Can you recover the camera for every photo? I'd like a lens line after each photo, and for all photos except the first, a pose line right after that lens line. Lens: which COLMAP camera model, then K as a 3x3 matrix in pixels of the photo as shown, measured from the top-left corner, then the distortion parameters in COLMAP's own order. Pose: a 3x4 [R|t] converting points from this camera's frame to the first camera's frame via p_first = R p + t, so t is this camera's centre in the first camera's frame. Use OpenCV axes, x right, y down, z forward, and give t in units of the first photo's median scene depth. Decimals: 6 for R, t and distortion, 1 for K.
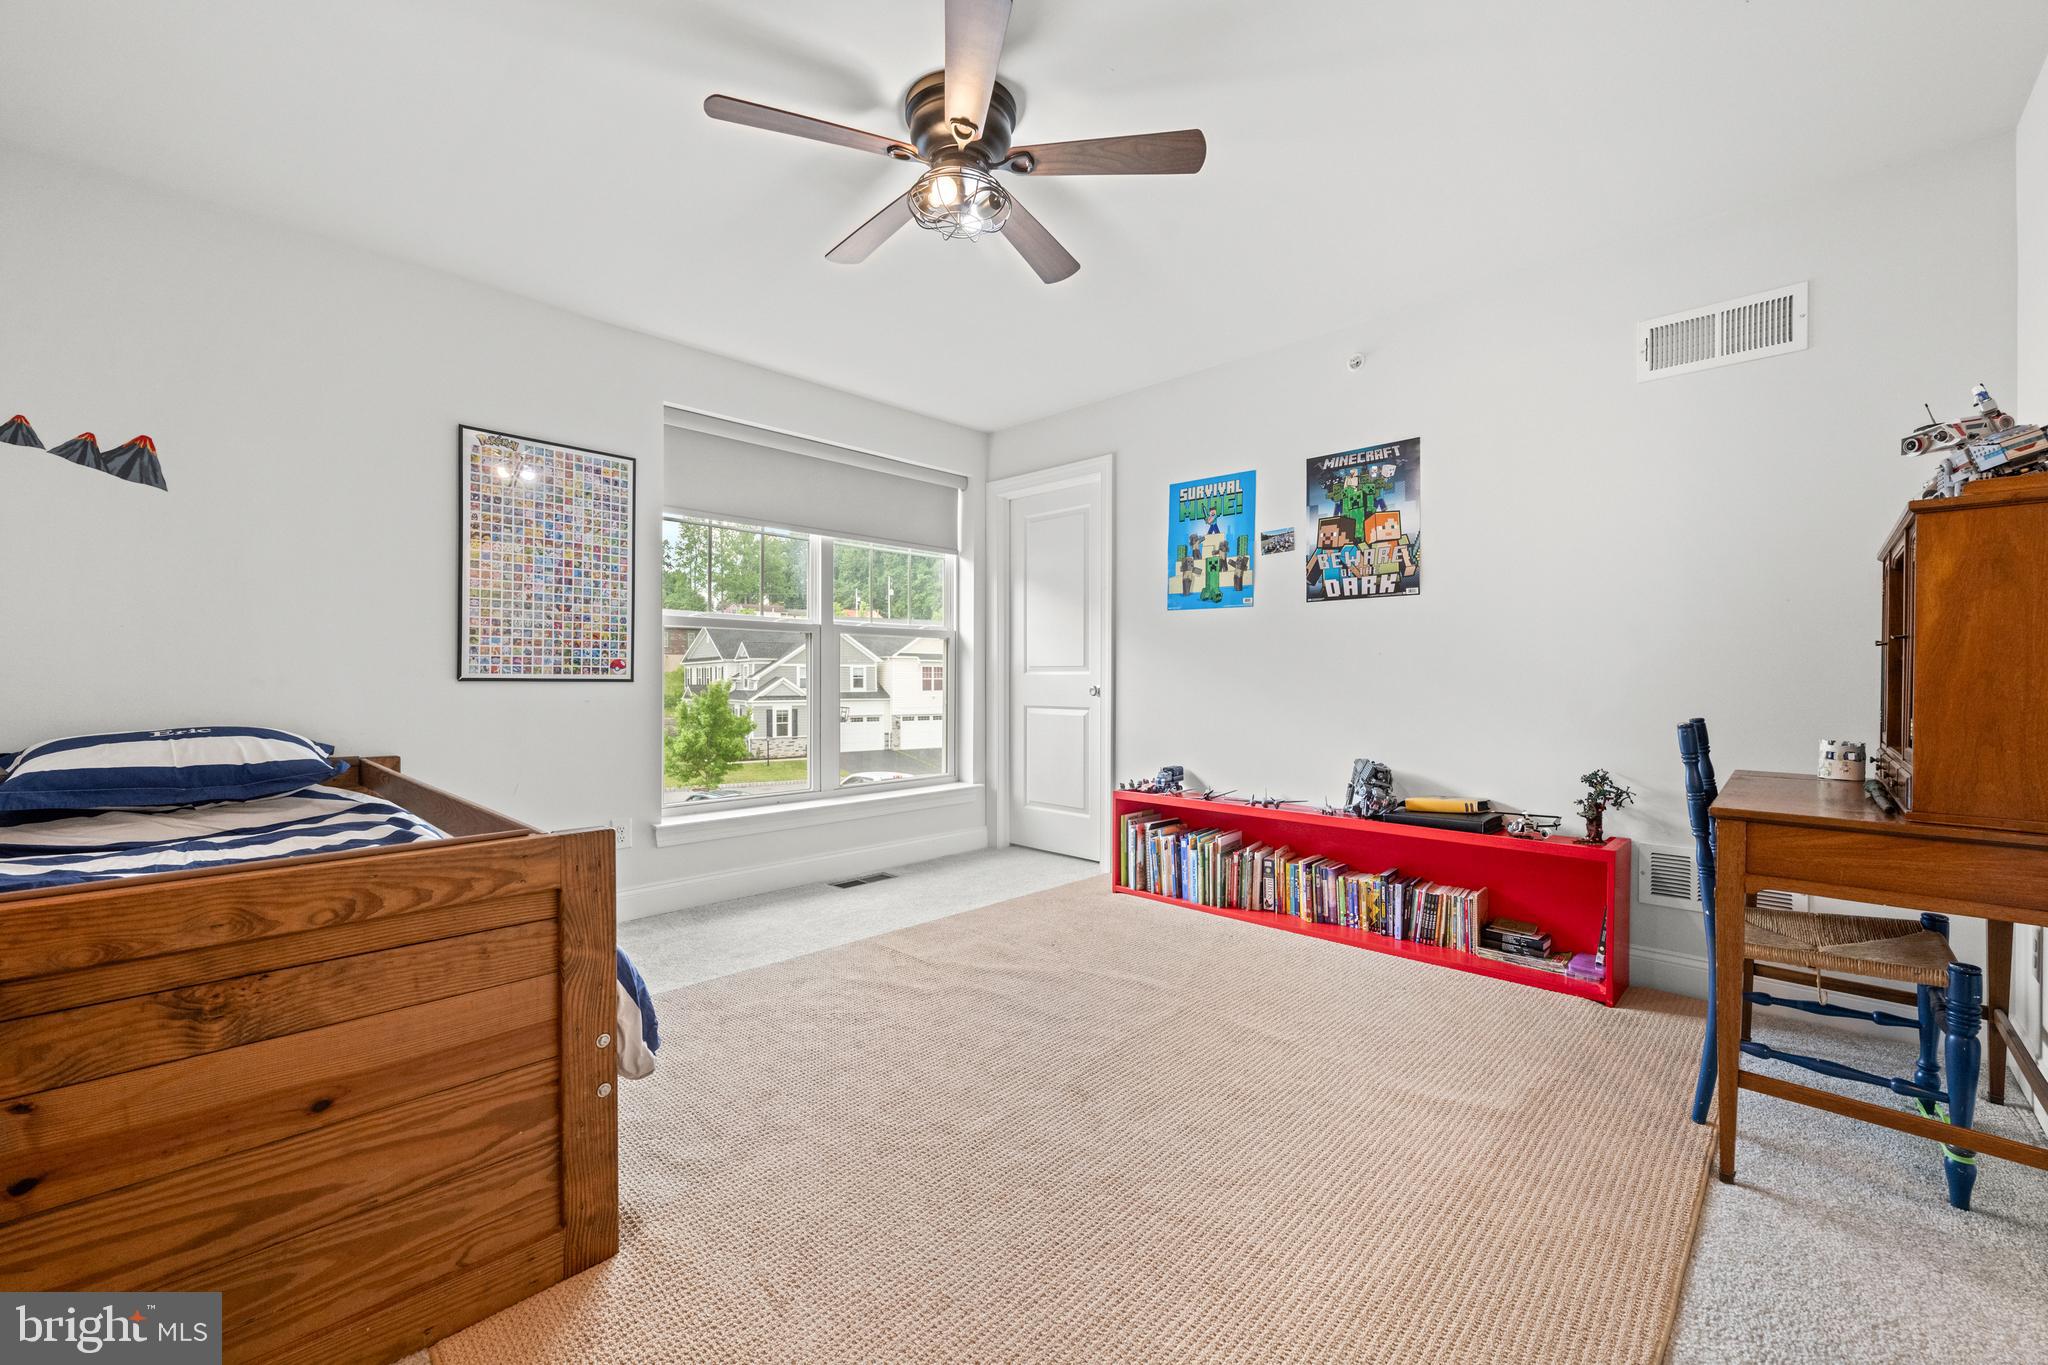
lens RADIAL K [[825.3, 0, 1016.3], [0, 825.3, 678.0], [0, 0, 1]] dist [-0.000928, 0.000453]
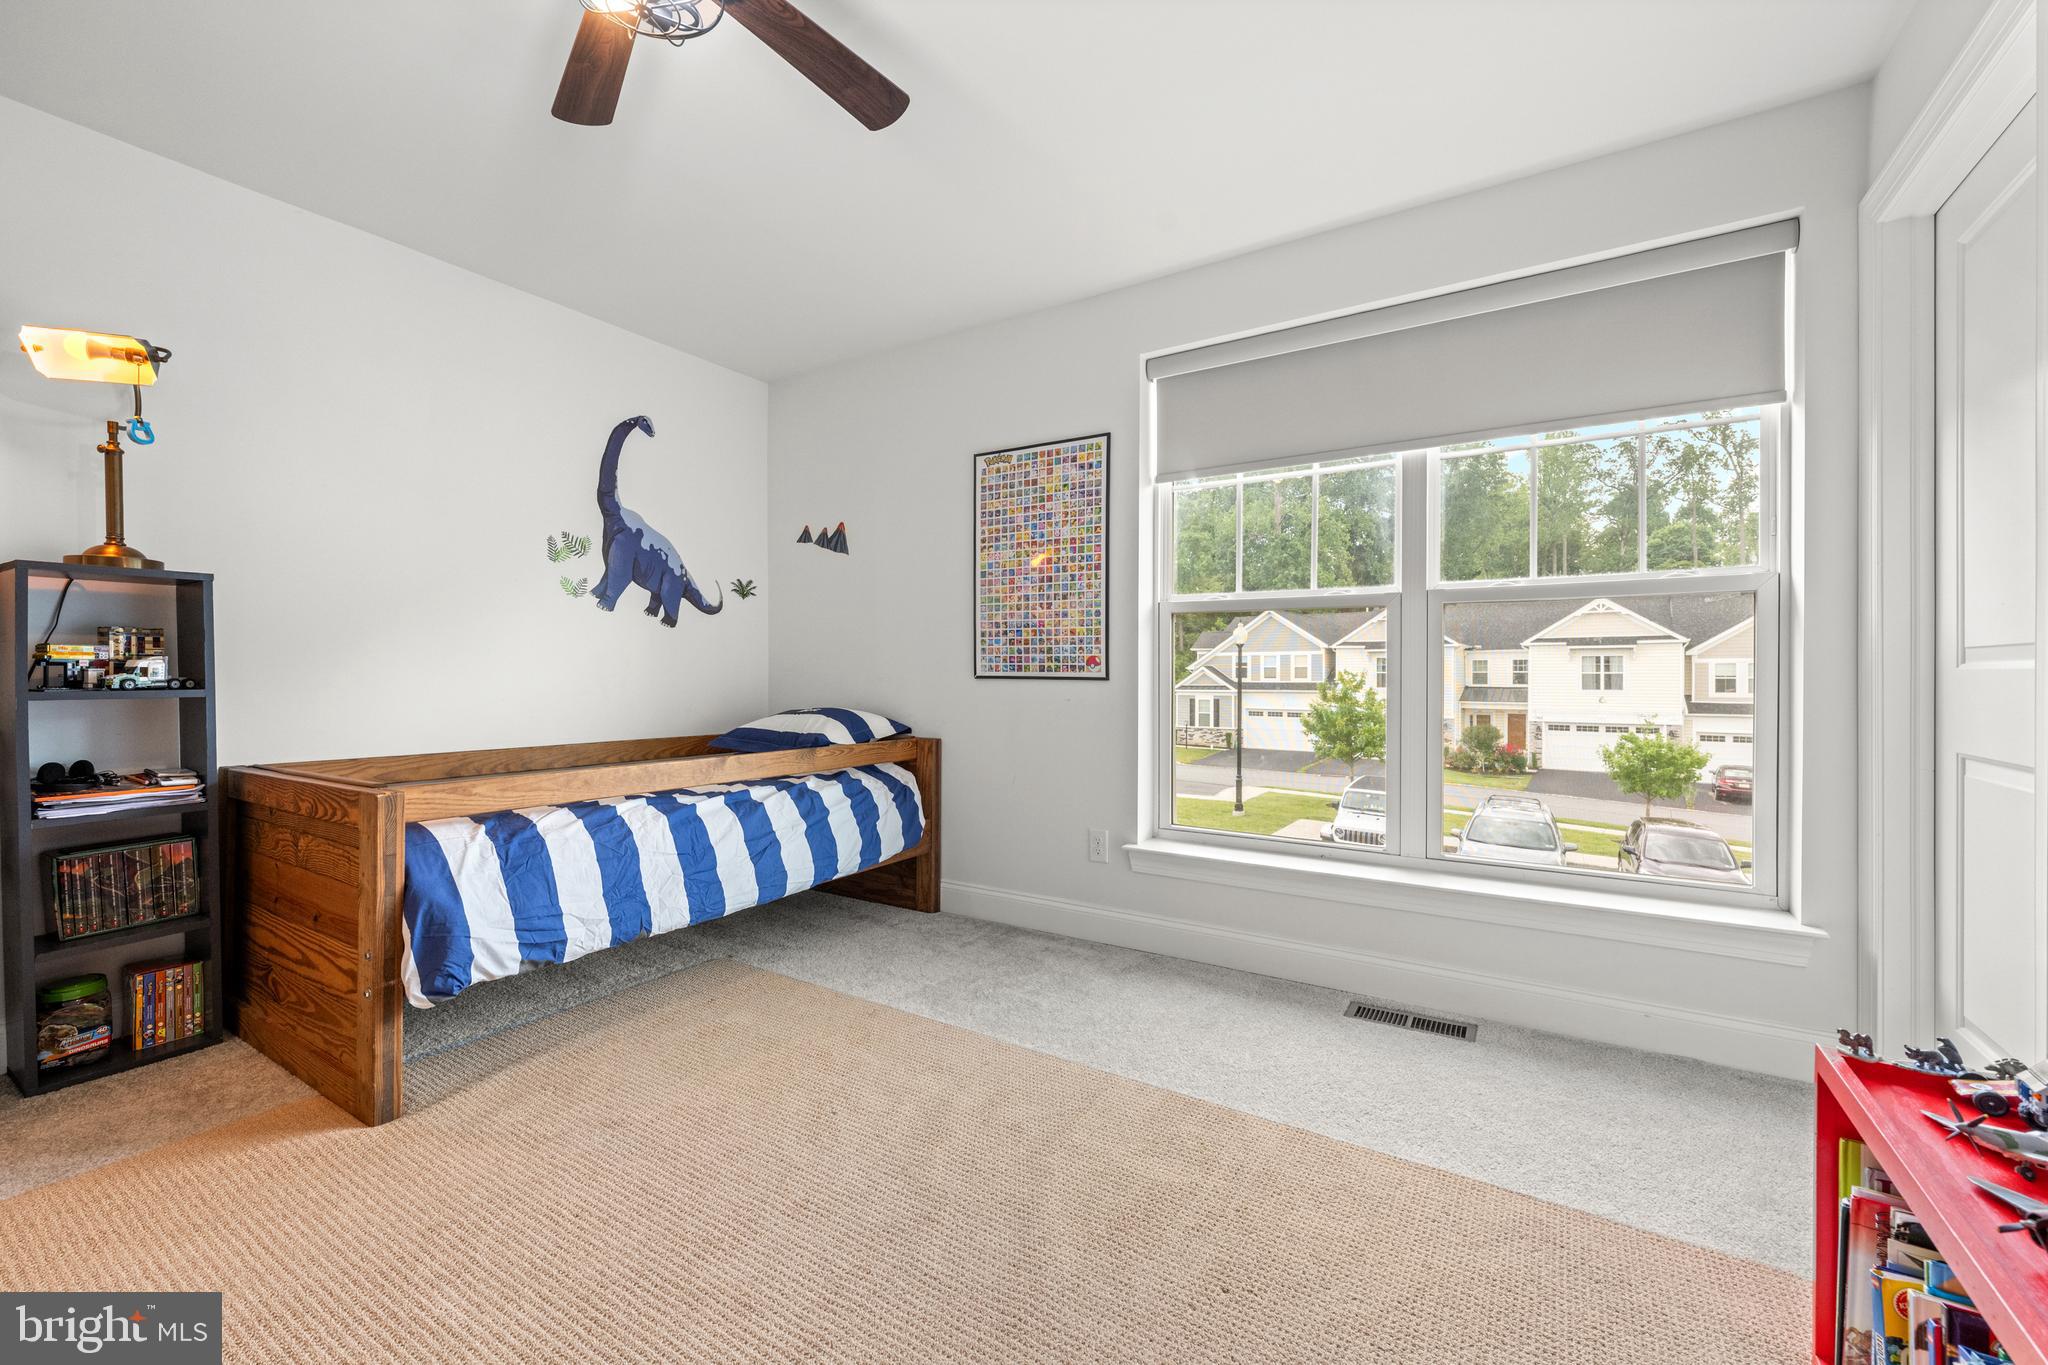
lens RADIAL K [[825.3, 0, 1016.3], [0, 825.3, 678.0], [0, 0, 1]] dist [-0.000928, 0.000453]
pose [[0.193249, 0.005252, -0.981136, 0.428501], [-0.001041, 0.999986, 0.005148, -0.002555], [0.981149, 0.000026, 0.193252, 0.772067]]
